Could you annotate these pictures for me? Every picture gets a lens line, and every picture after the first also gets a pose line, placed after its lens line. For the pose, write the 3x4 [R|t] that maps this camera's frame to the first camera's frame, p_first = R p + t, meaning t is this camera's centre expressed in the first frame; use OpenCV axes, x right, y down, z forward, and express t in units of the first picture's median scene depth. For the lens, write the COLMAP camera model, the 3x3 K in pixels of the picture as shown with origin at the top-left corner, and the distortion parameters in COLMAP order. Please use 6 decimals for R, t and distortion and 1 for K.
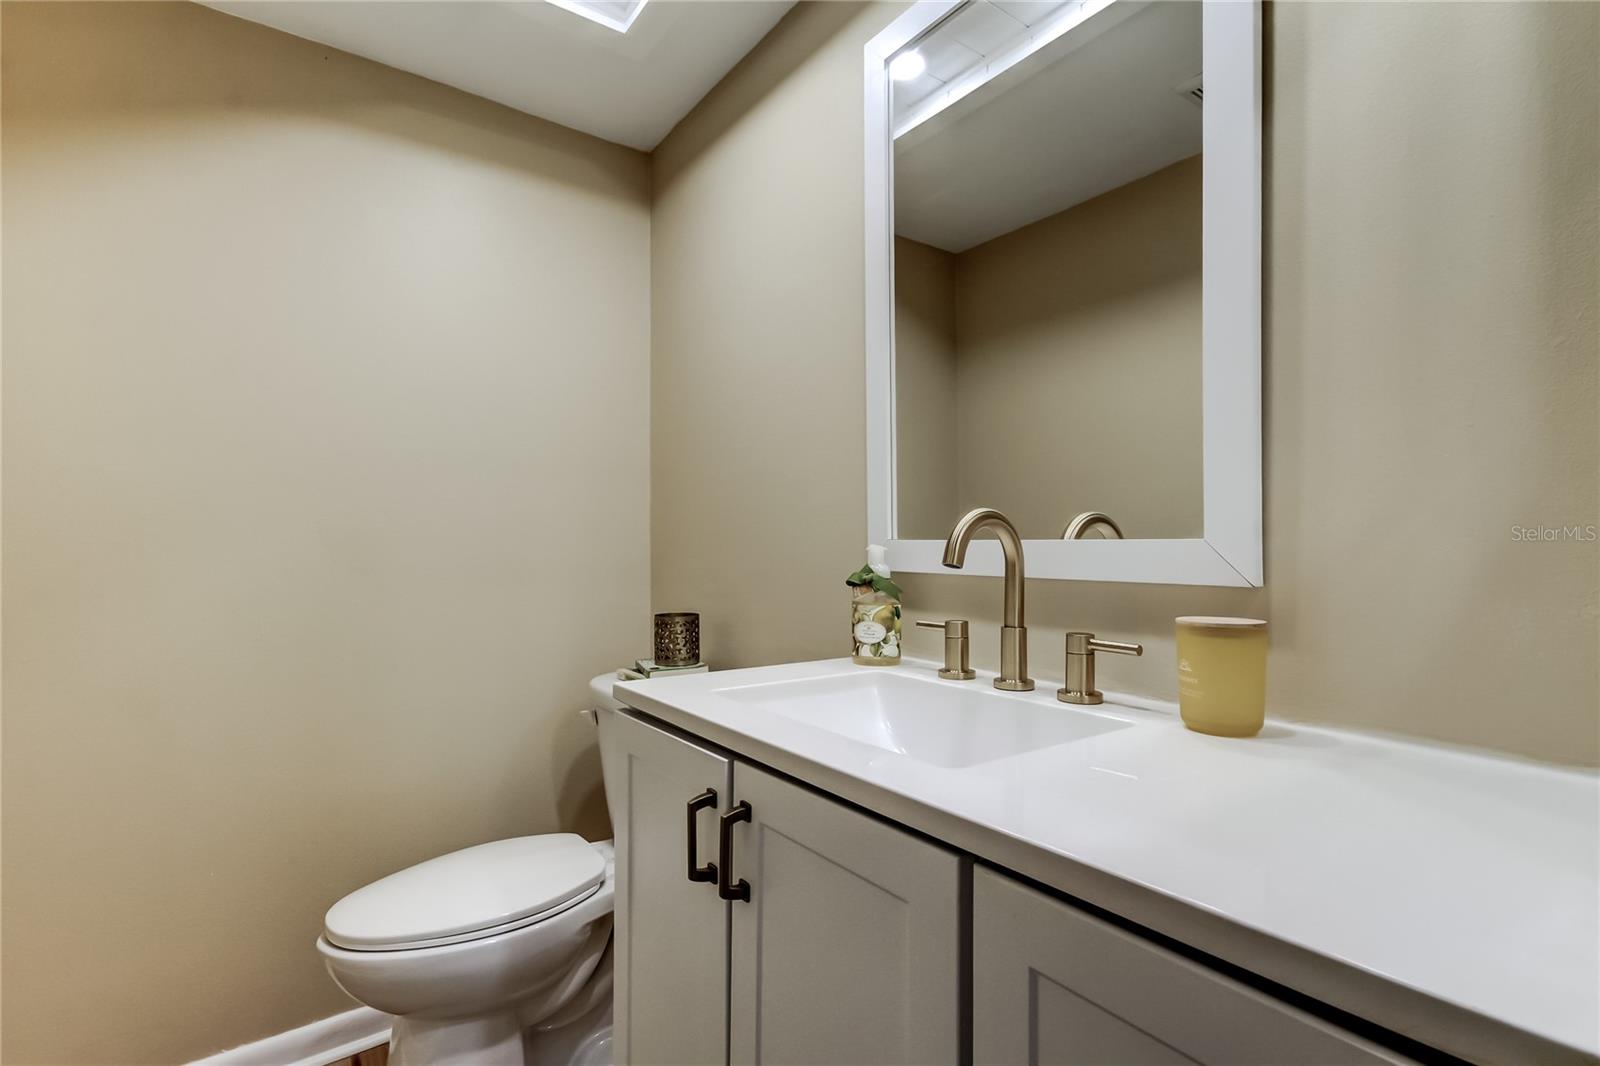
lens RADIAL K [[743.3, 0, 803.9], [0, 743.3, 551.2], [0, 0, 1]] dist [0.017079, 0.000150]
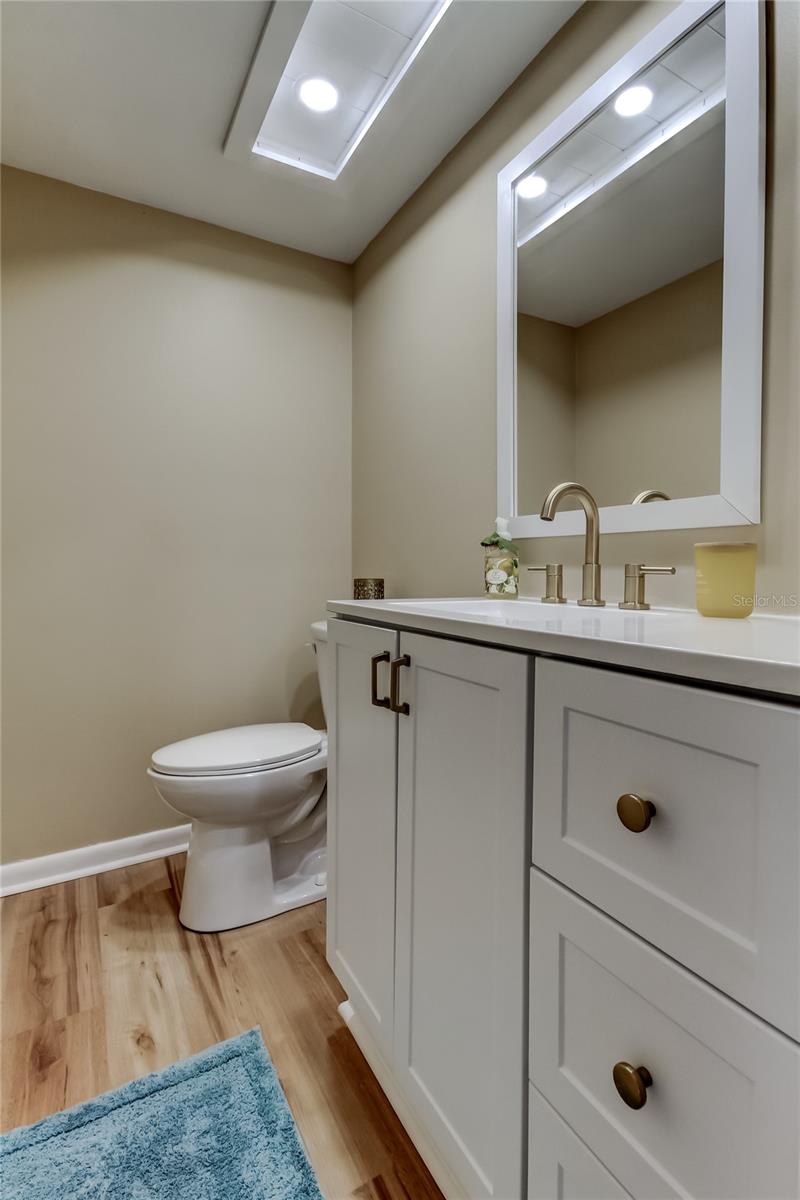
lens RADIAL K [[557.5, 0, 400.7], [0, 557.5, 577.6], [0, 0, 1]] dist [0.017079, 0.000150]
pose [[0.992981, 0.004828, -0.118175, 0.030736], [-0.002801, 0.999846, 0.017316, 0.091696], [0.118241, -0.016863, 0.992842, -0.120248]]
